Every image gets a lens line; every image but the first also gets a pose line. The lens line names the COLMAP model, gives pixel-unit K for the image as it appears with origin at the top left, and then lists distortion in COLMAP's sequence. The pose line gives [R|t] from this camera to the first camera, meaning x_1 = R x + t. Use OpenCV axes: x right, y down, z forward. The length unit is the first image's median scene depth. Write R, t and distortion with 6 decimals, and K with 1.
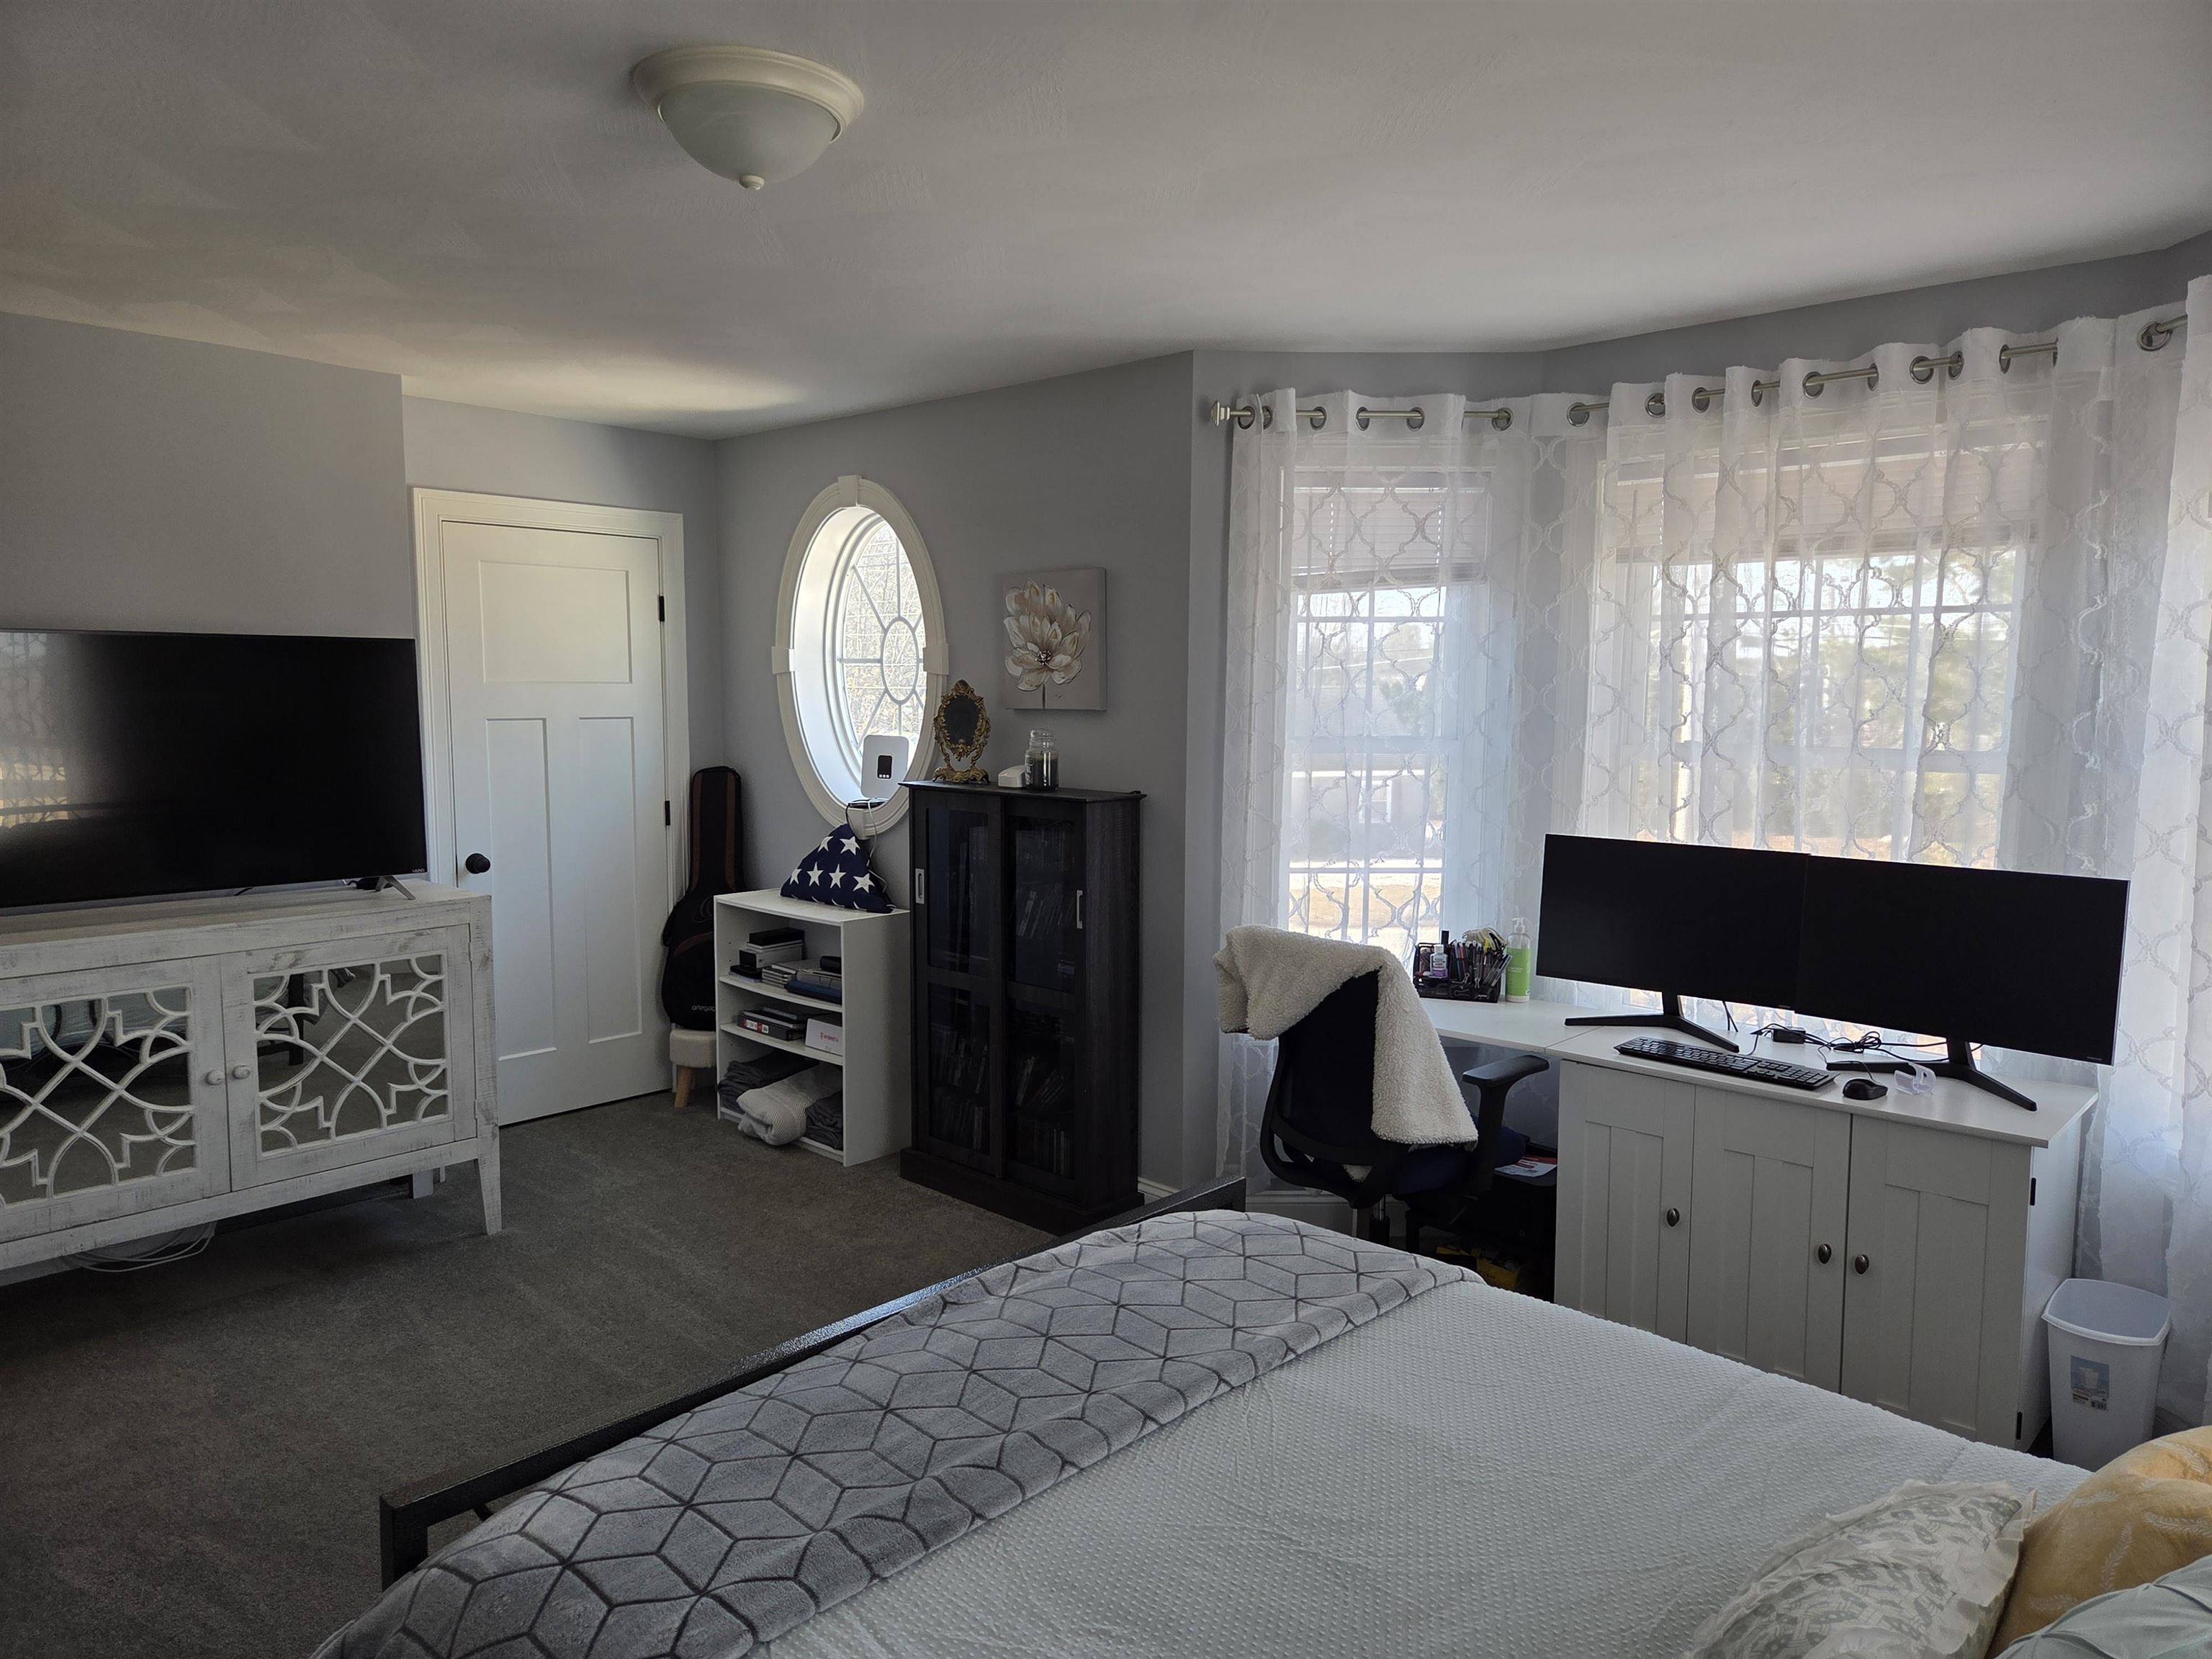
lens RADIAL K [[1486.1, 0, 1106.0], [0, 1486.1, 829.5], [0, 0, 1]] dist [0.063069, -0.062564]
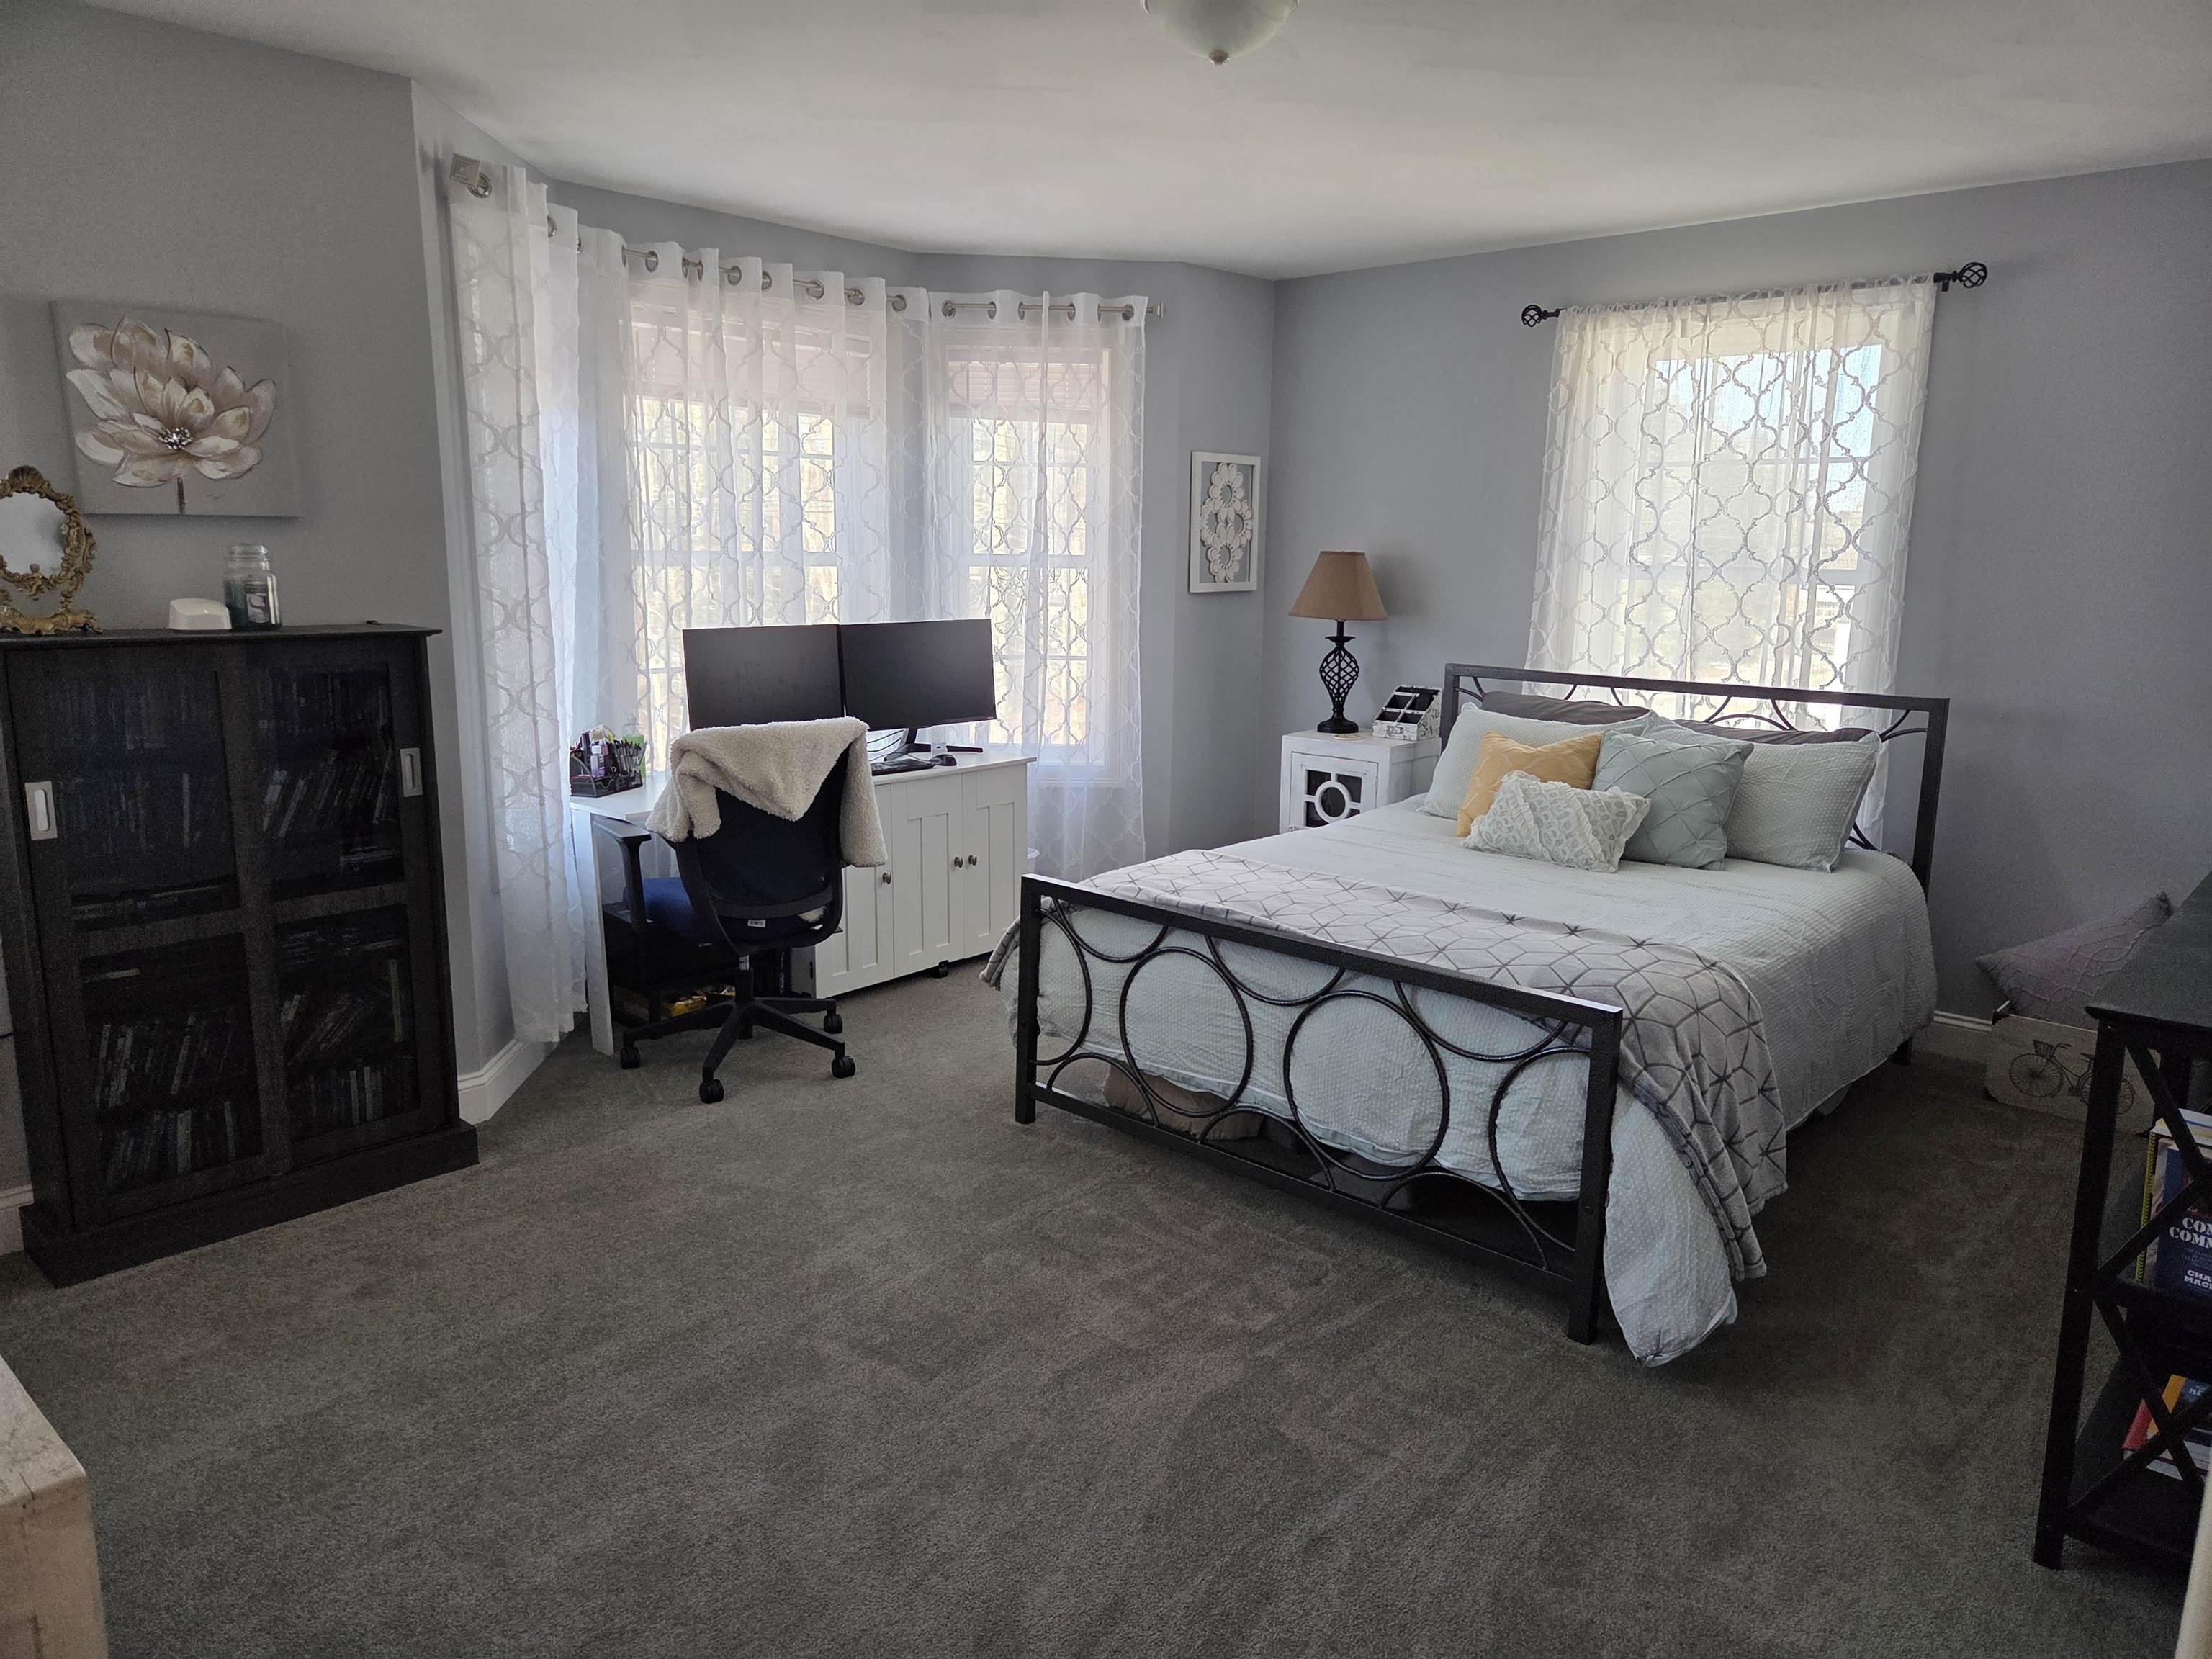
lens RADIAL K [[1486.1, 0, 1106.0], [0, 1486.1, 829.5], [0, 0, 1]] dist [0.063069, -0.062564]
pose [[-0.025050, -0.188874, 0.981682, -0.784247], [0.093169, 0.977275, 0.190404, -0.032618], [-0.995335, 0.096232, -0.006883, 0.606175]]
